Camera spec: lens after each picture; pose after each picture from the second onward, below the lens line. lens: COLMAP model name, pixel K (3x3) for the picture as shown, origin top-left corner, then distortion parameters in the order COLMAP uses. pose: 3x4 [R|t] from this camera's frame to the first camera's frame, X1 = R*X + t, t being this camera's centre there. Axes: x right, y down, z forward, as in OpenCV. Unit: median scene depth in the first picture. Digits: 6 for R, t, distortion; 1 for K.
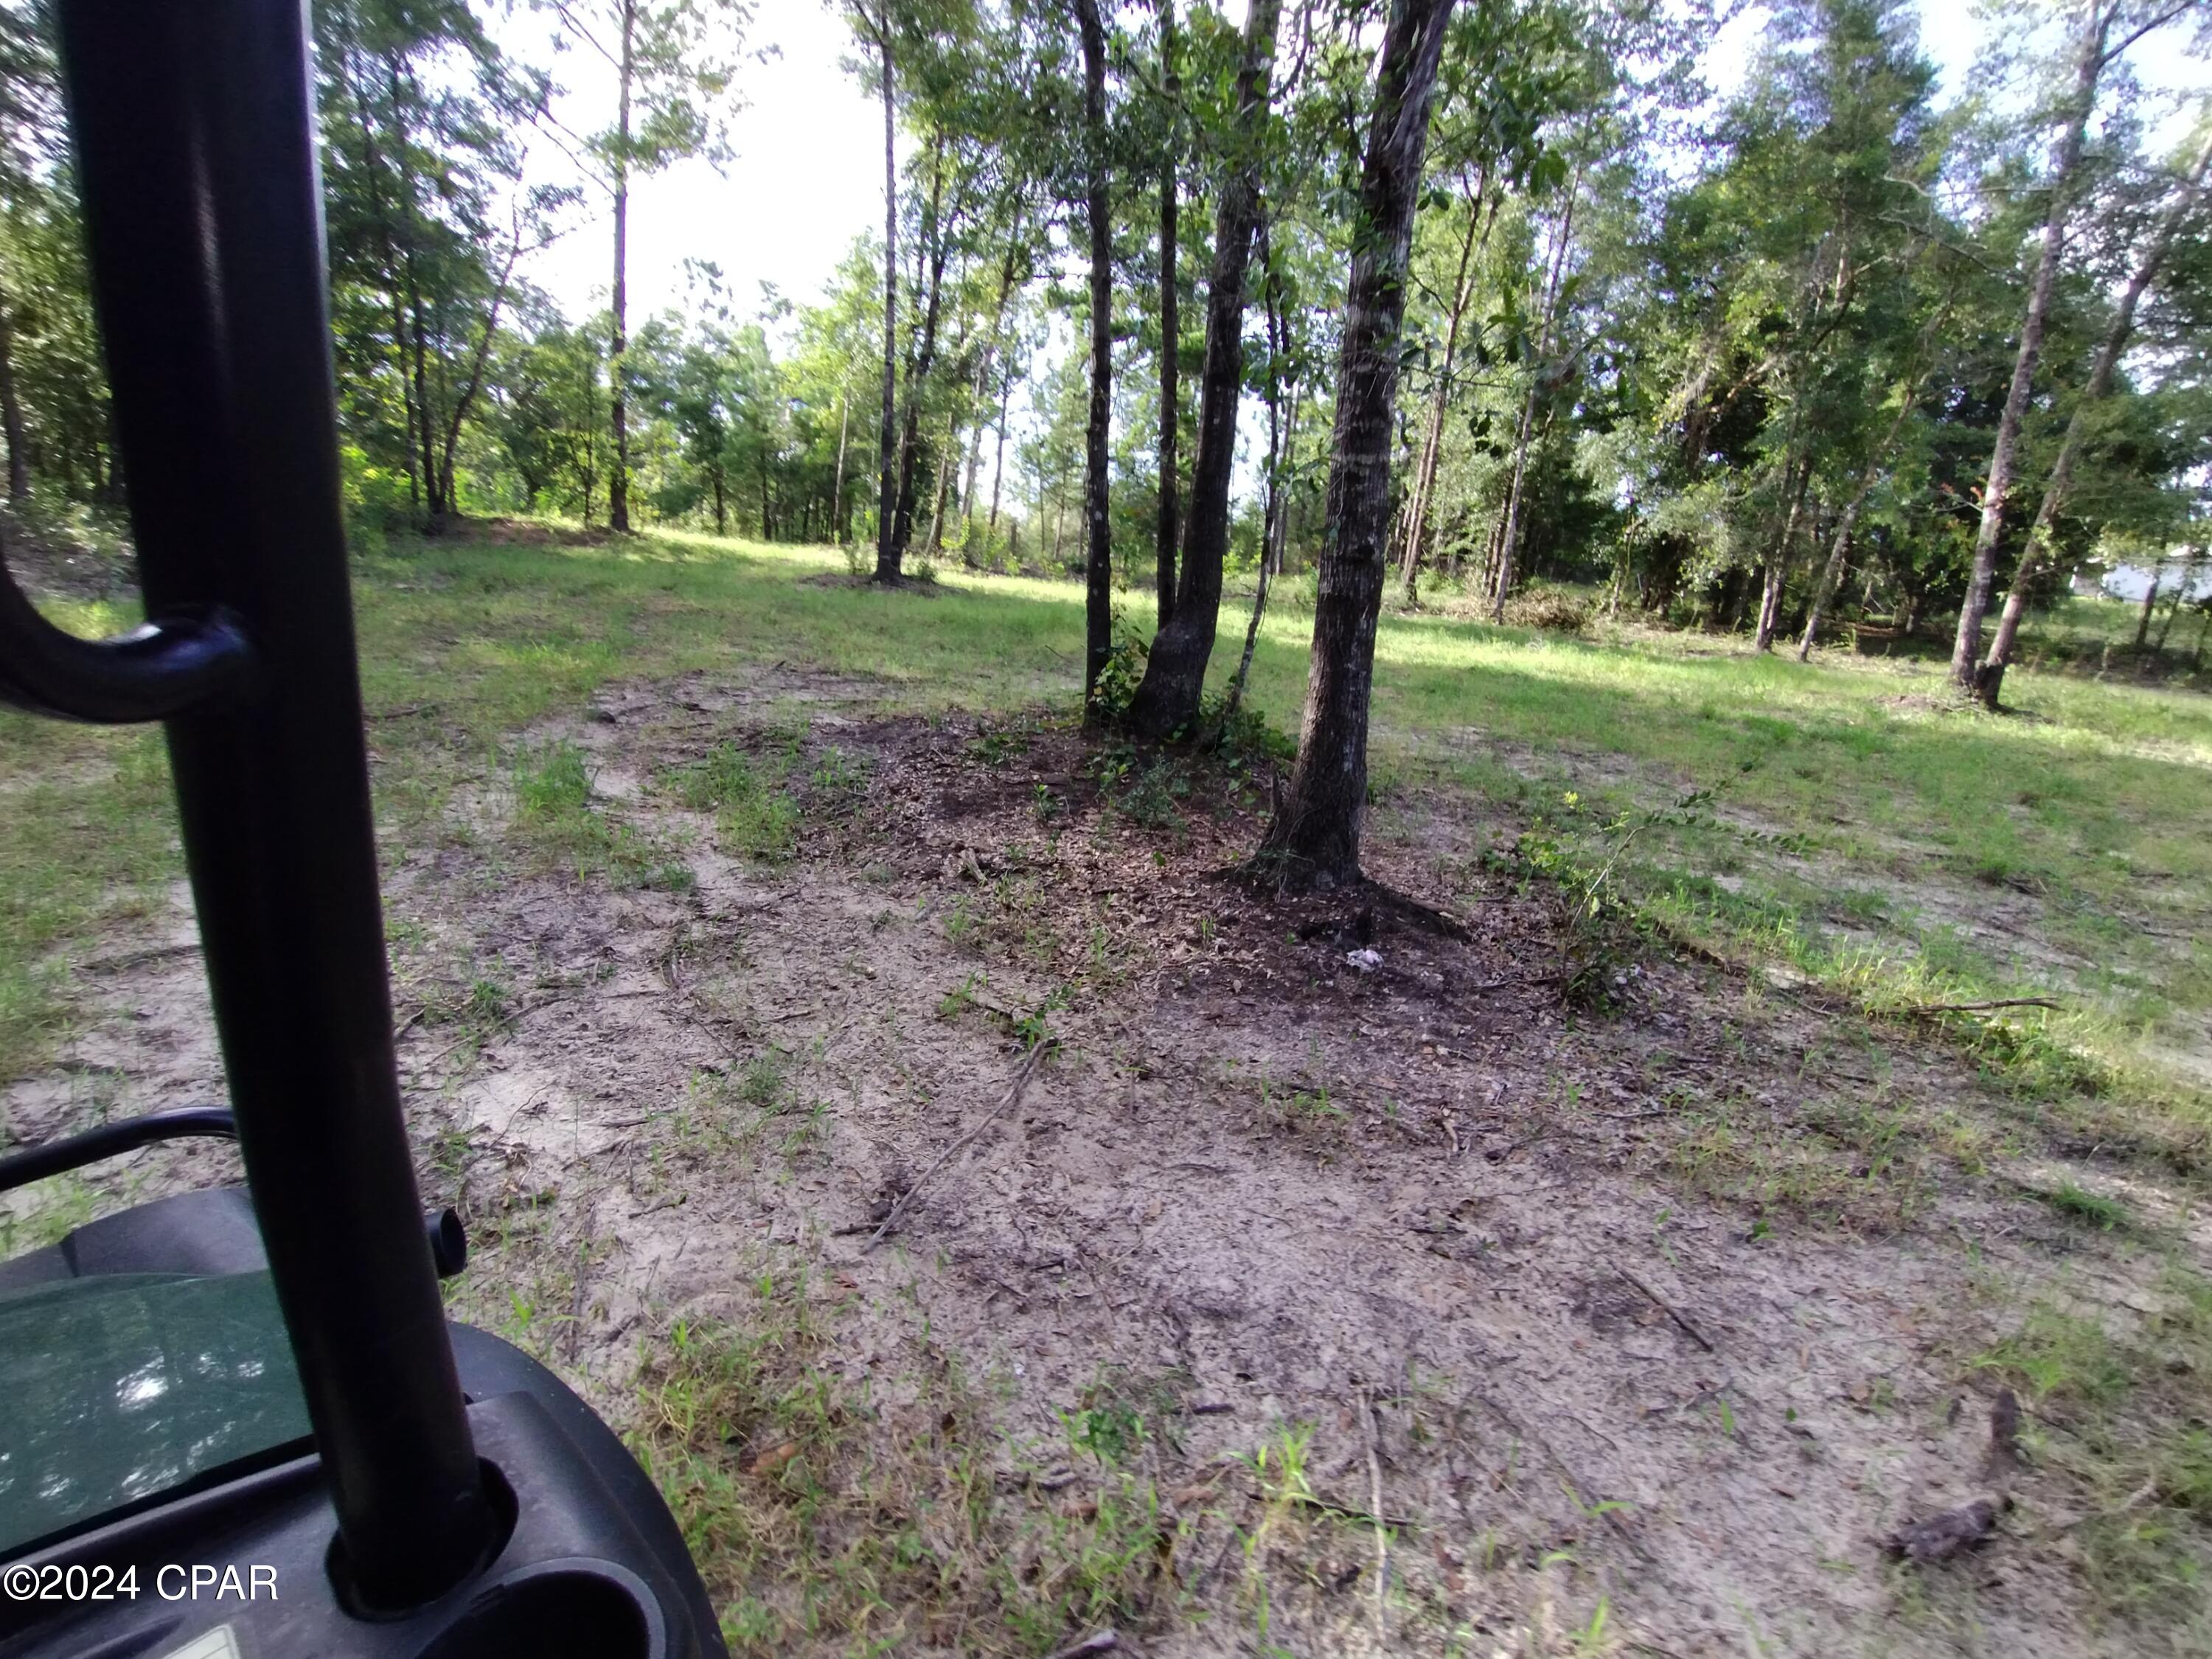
lens RADIAL K [[1002.5, 0, 1113.5], [0, 1002.5, 833.7], [0, 0, 1]] dist [-0.042211, 0.011038]
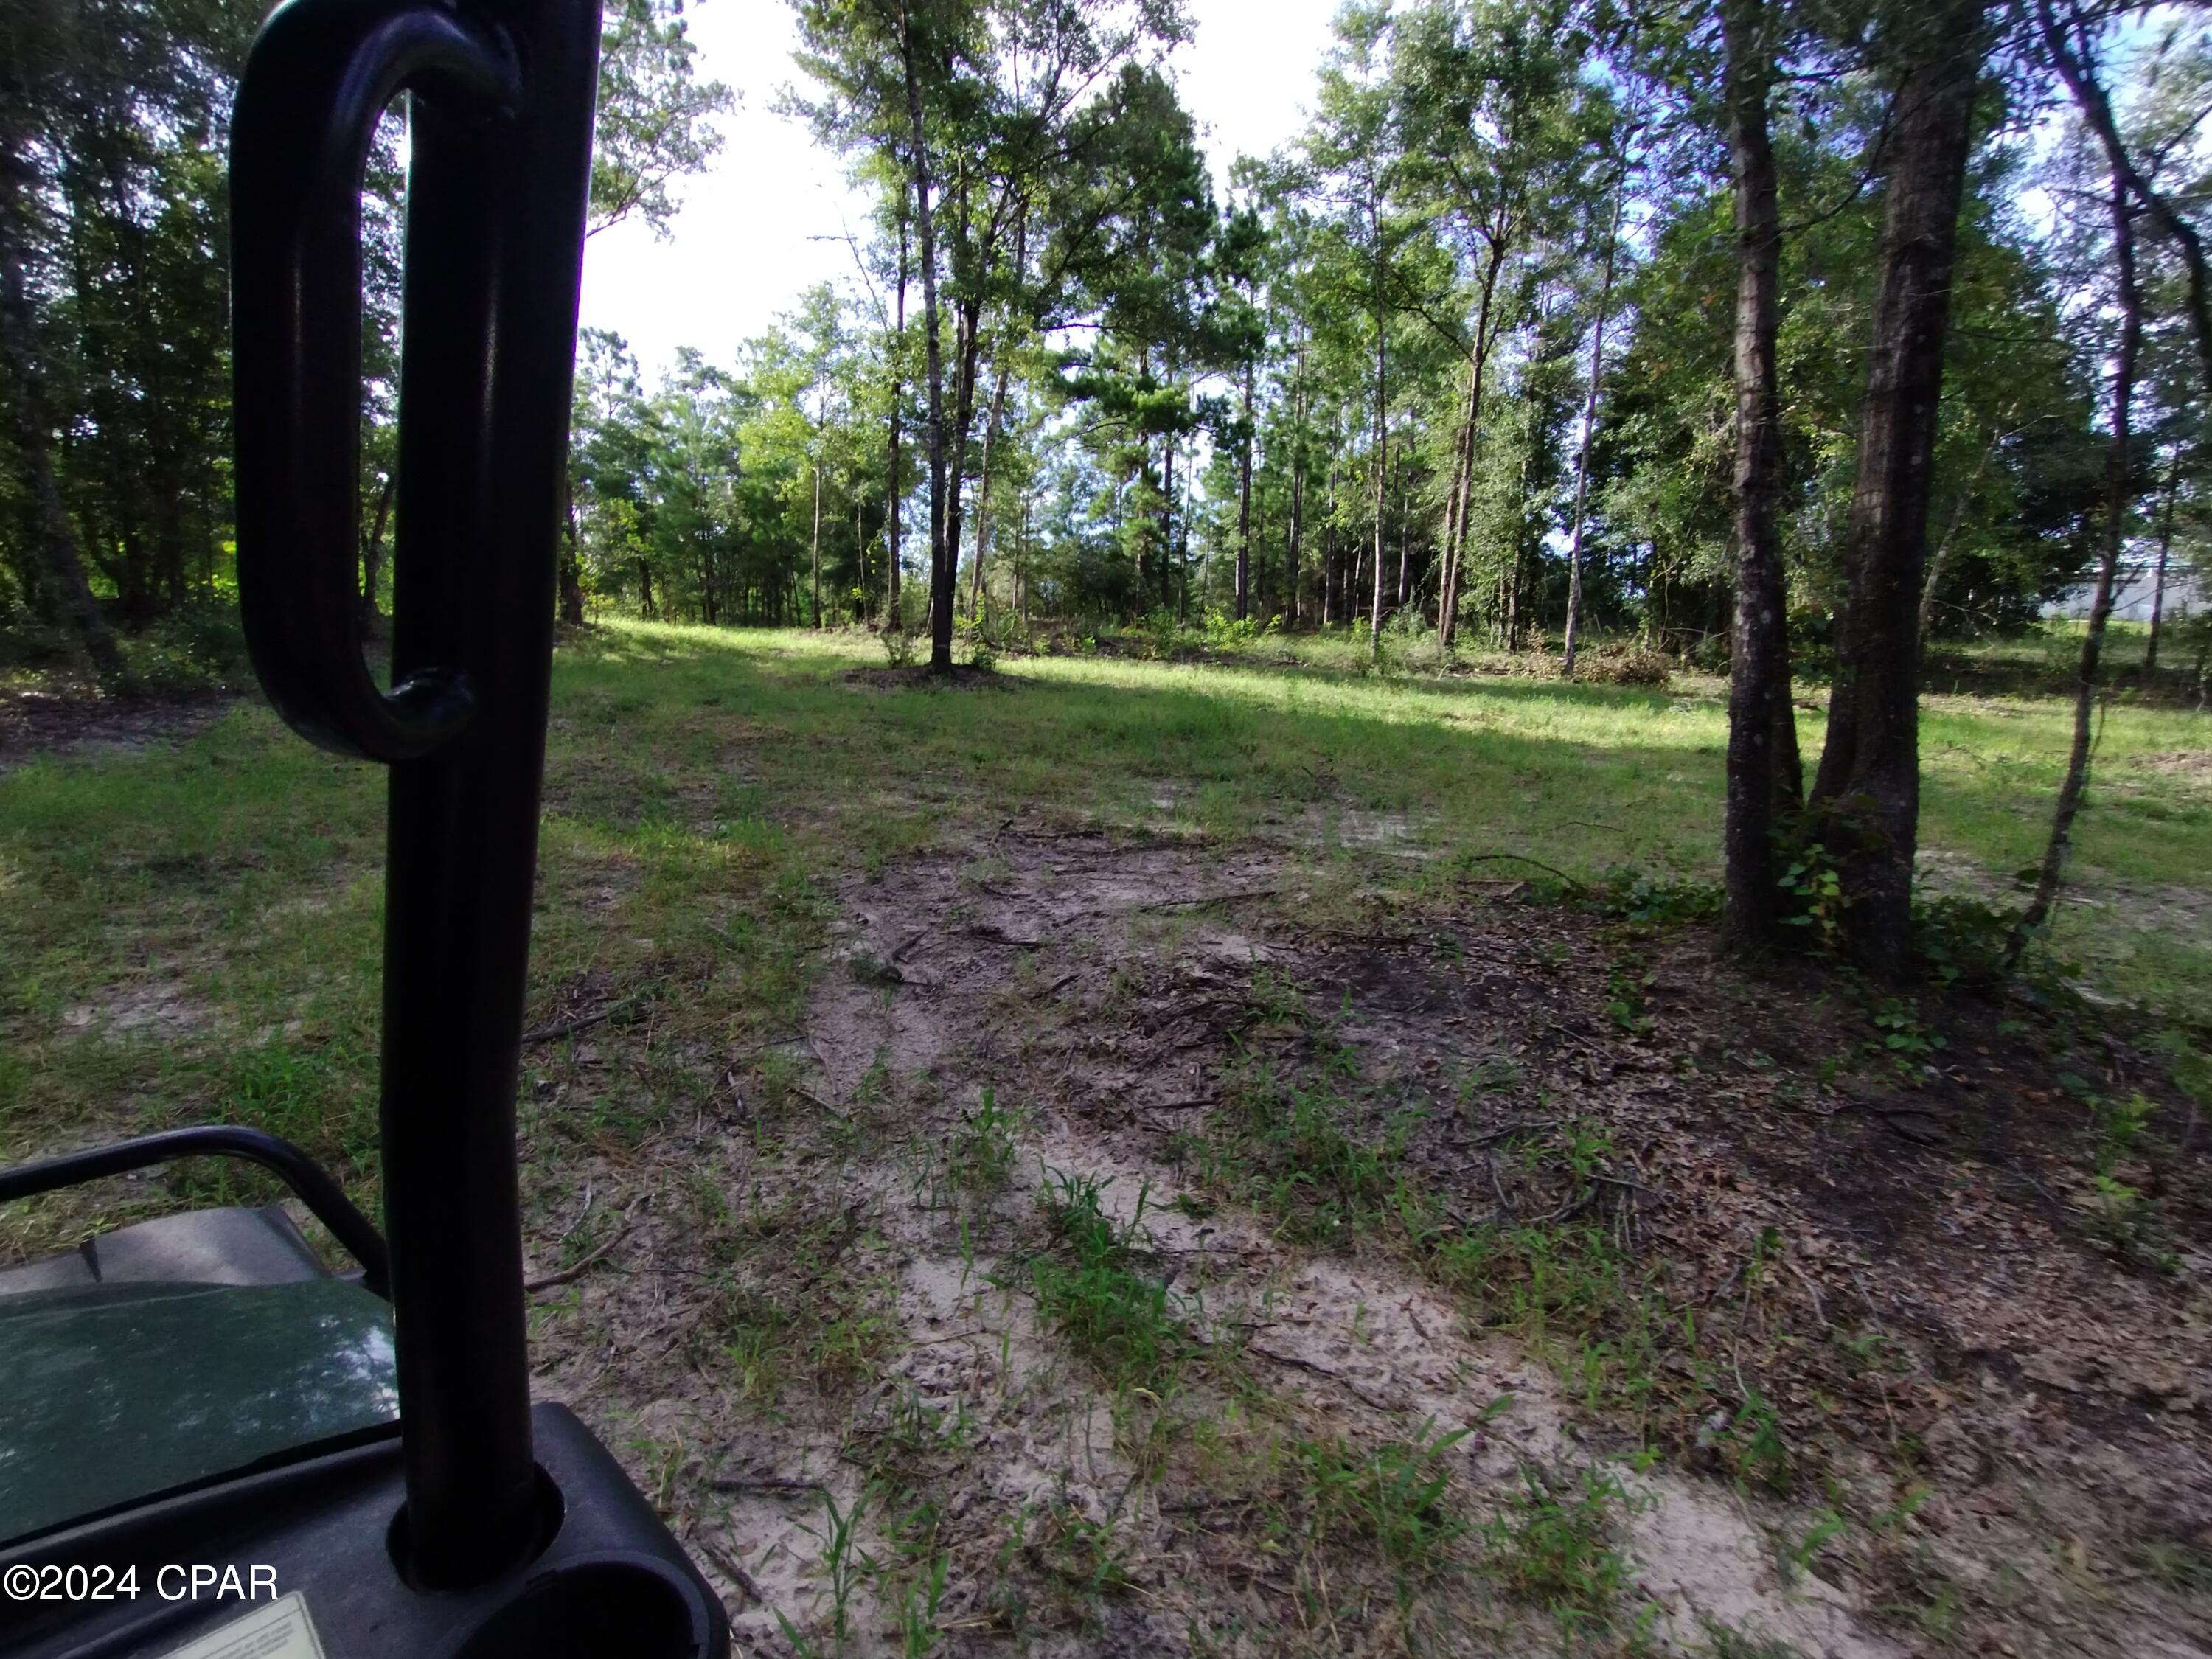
lens RADIAL K [[1002.5, 0, 1113.5], [0, 1002.5, 833.7], [0, 0, 1]] dist [-0.042211, 0.011038]
pose [[0.993584, -0.064912, 0.092615, -0.119805], [0.069962, 0.996175, -0.052353, -0.044941], [-0.088862, 0.058497, 0.994325, 0.107690]]
